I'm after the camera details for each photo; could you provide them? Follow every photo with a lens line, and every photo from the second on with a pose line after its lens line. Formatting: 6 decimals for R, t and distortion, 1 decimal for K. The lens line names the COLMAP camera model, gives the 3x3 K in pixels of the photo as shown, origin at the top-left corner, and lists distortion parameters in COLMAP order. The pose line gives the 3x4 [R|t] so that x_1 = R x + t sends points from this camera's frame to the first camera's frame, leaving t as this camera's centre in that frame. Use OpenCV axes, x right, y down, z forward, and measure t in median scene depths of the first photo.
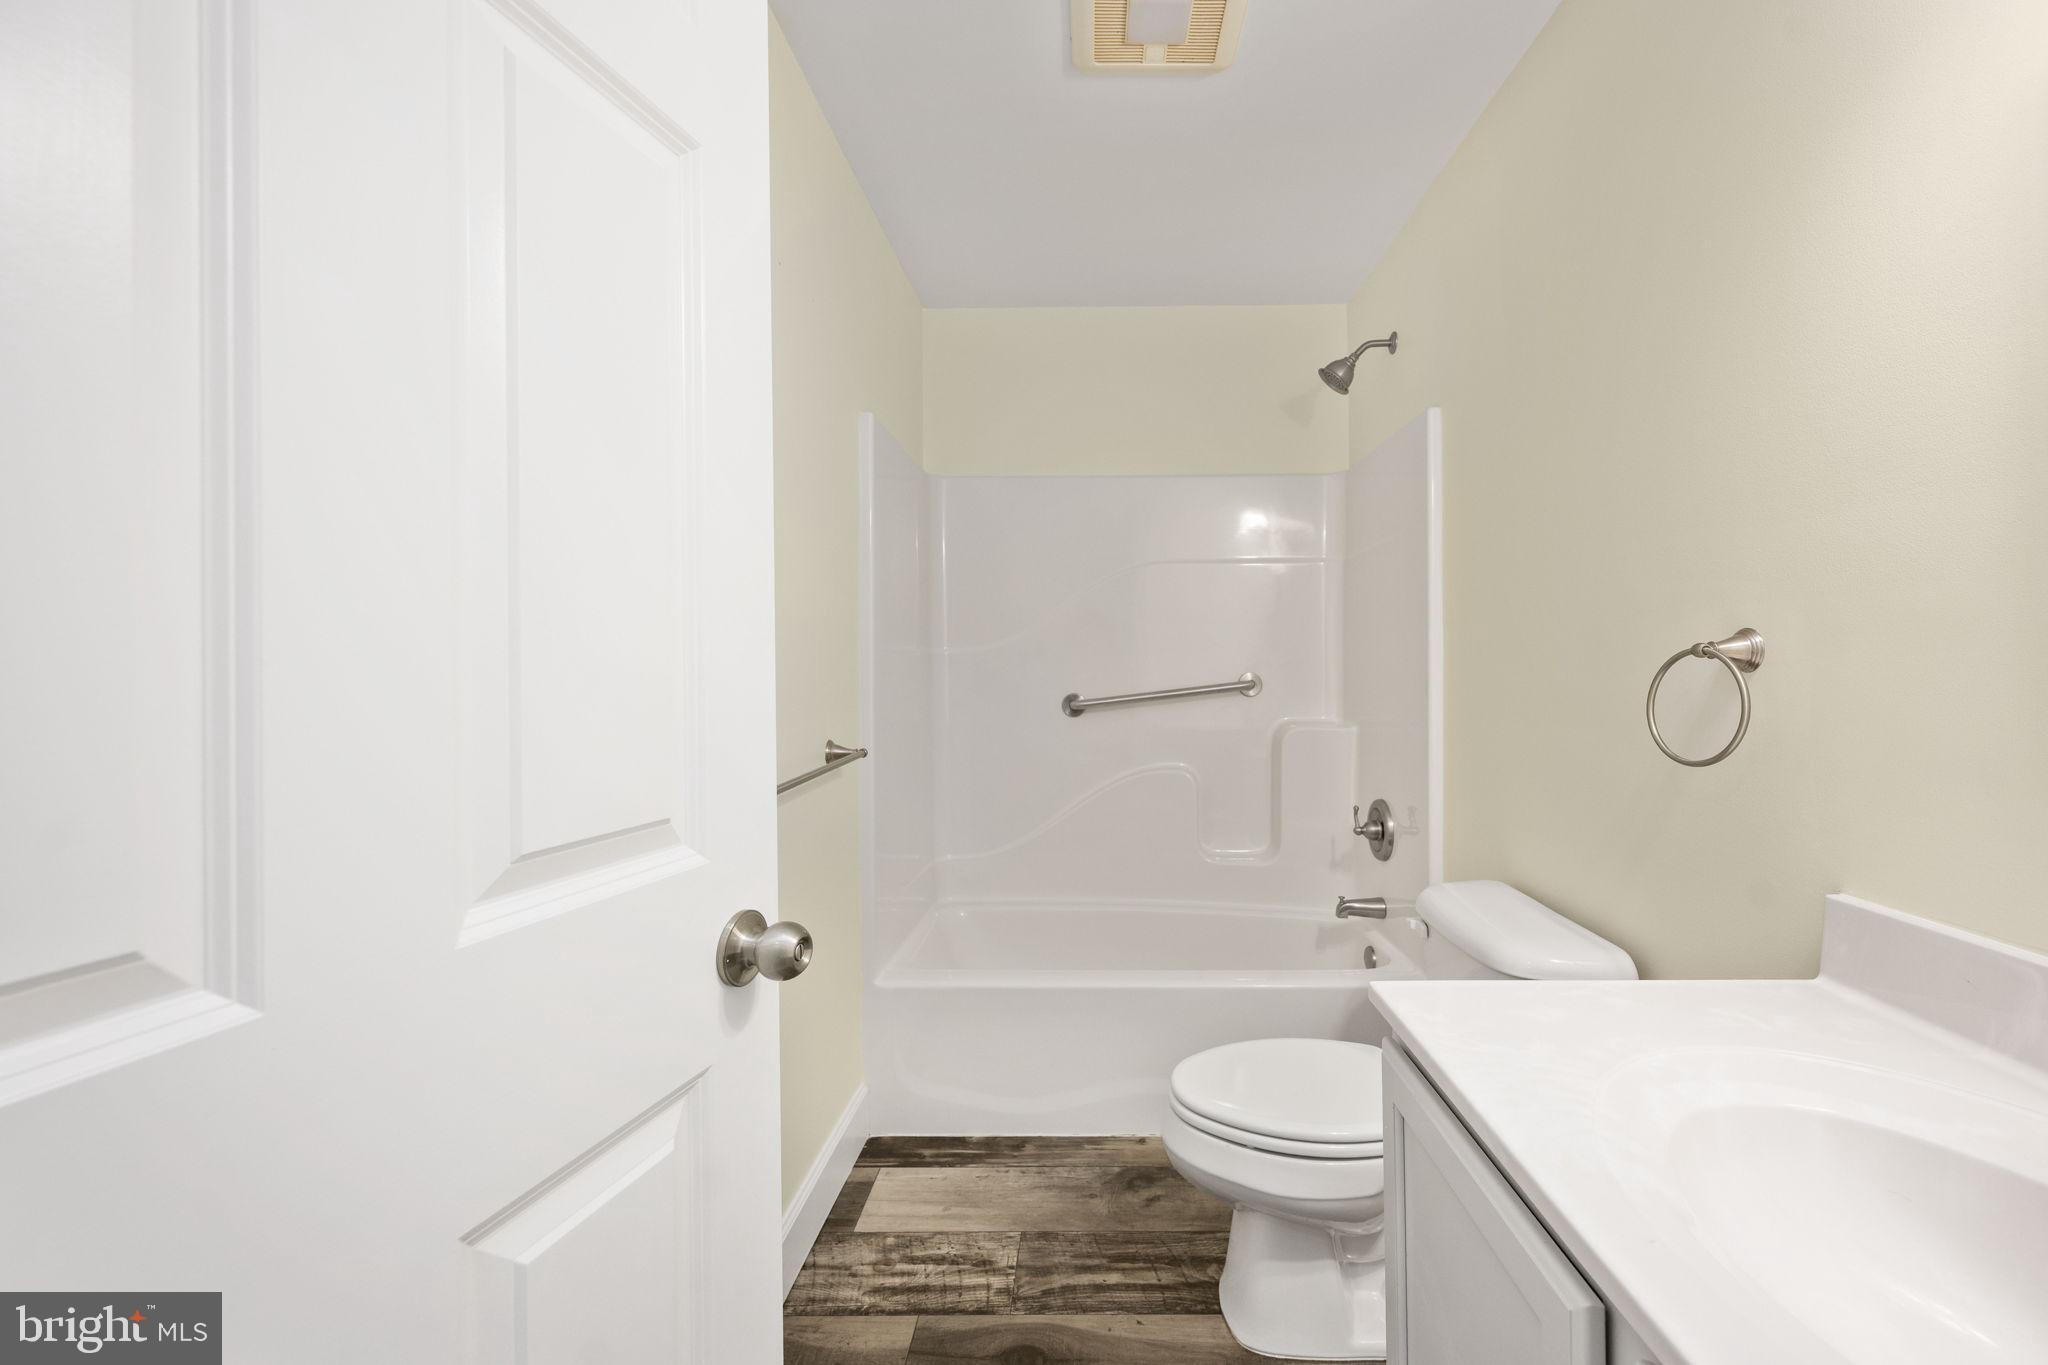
lens RADIAL K [[814.5, 0, 1117.8], [0, 814.5, 640.8], [0, 0, 1]] dist [0.000478, -0.000444]
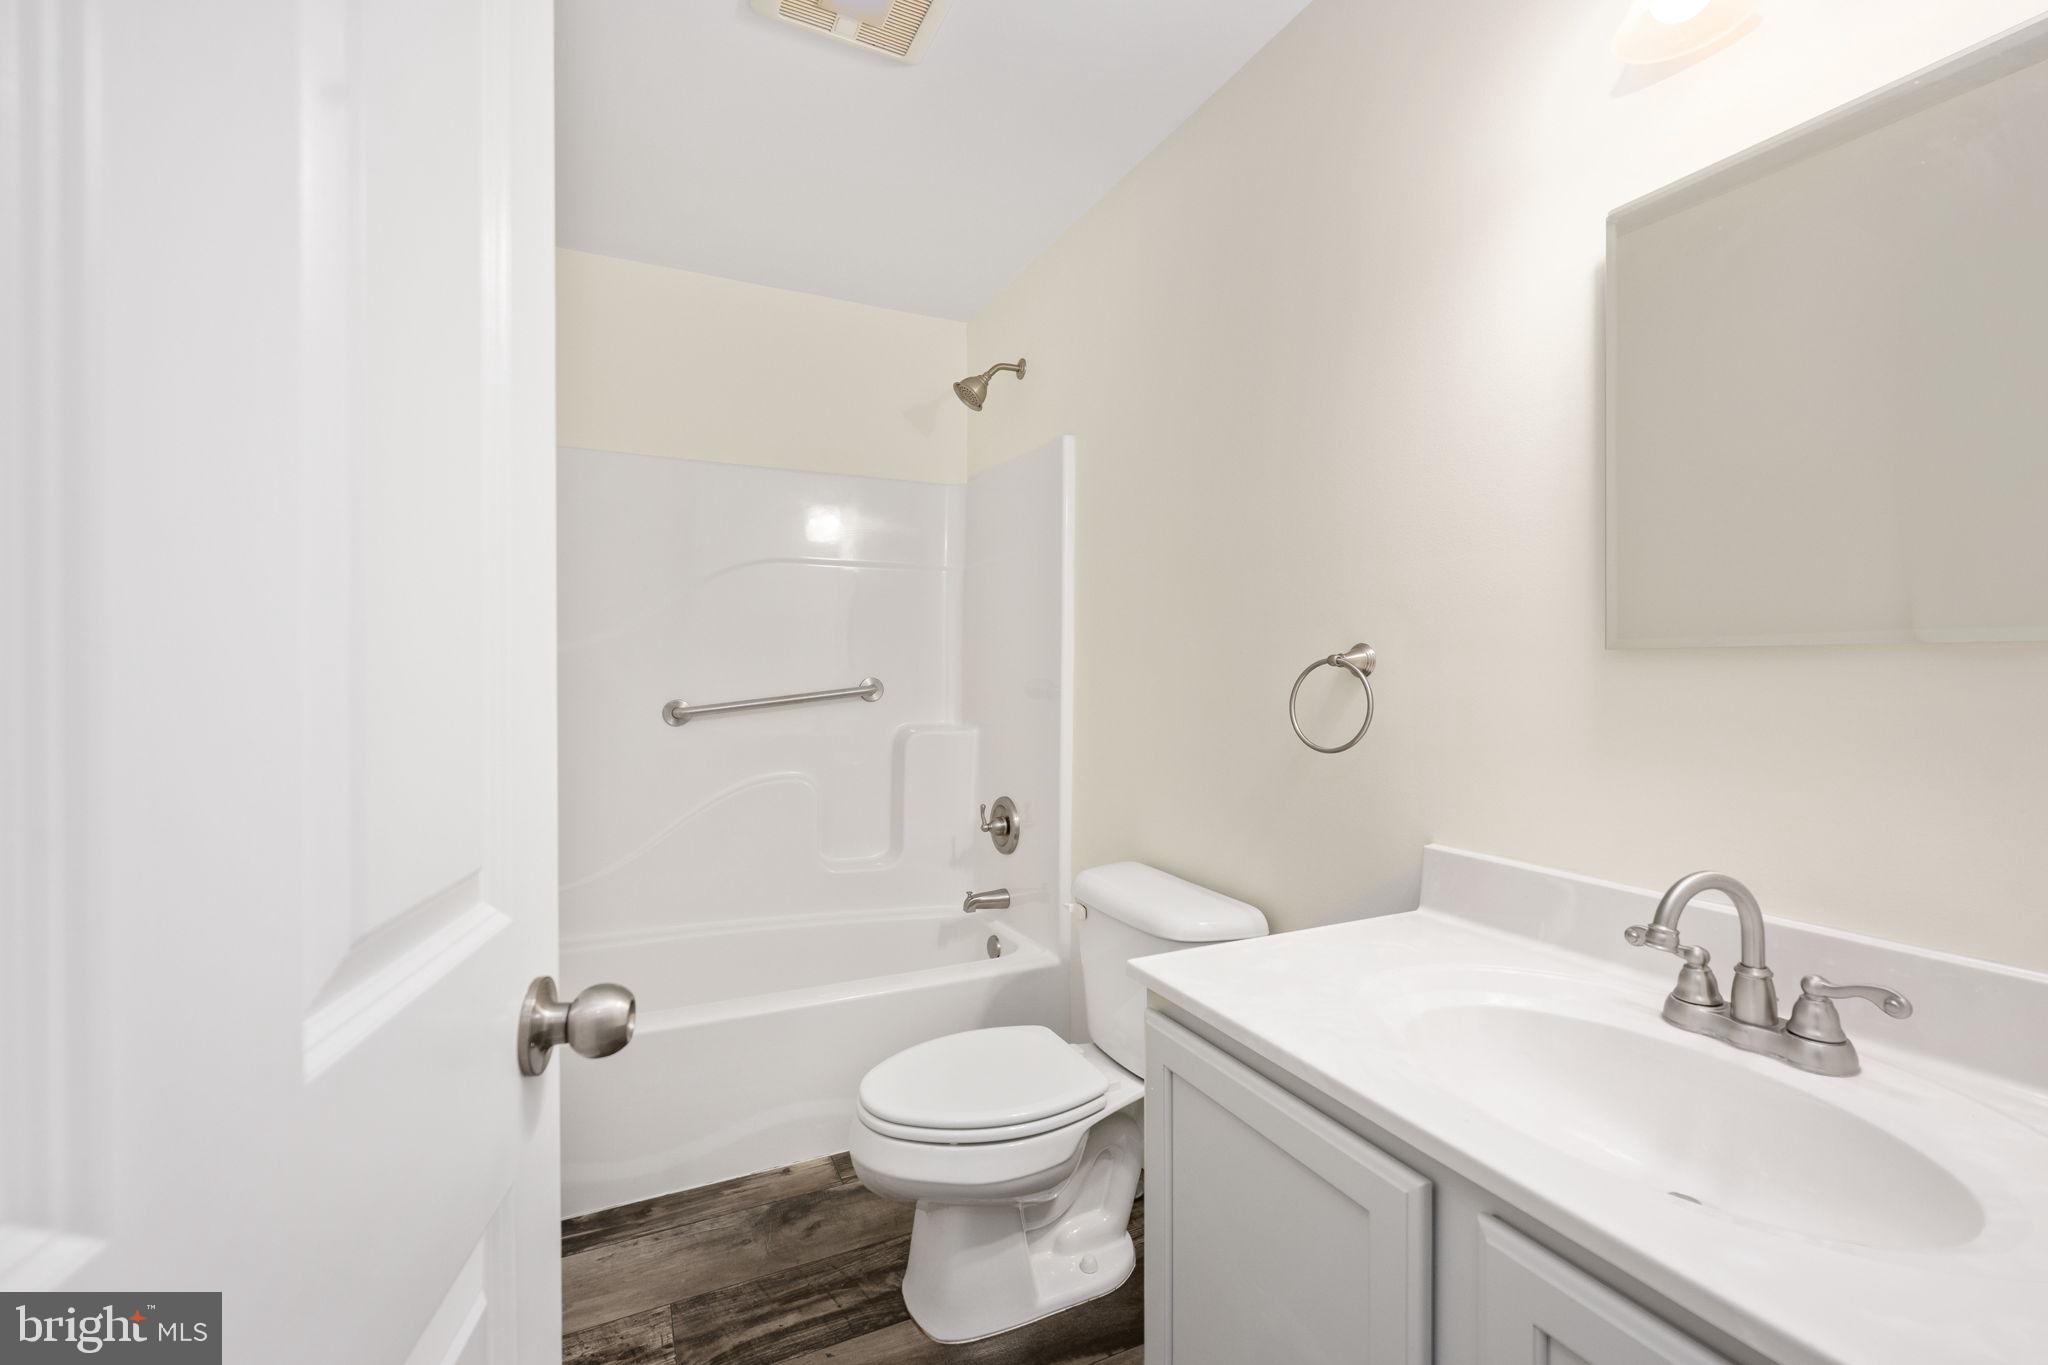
lens RADIAL K [[814.5, 0, 1018.5], [0, 814.5, 654.8], [0, 0, 1]] dist [0.000478, -0.000444]
pose [[0.906908, 0.014618, 0.421074, -0.168724], [-0.019161, 0.999795, 0.006561, 0.002771], [-0.420892, -0.014019, 0.907002, 0.044686]]
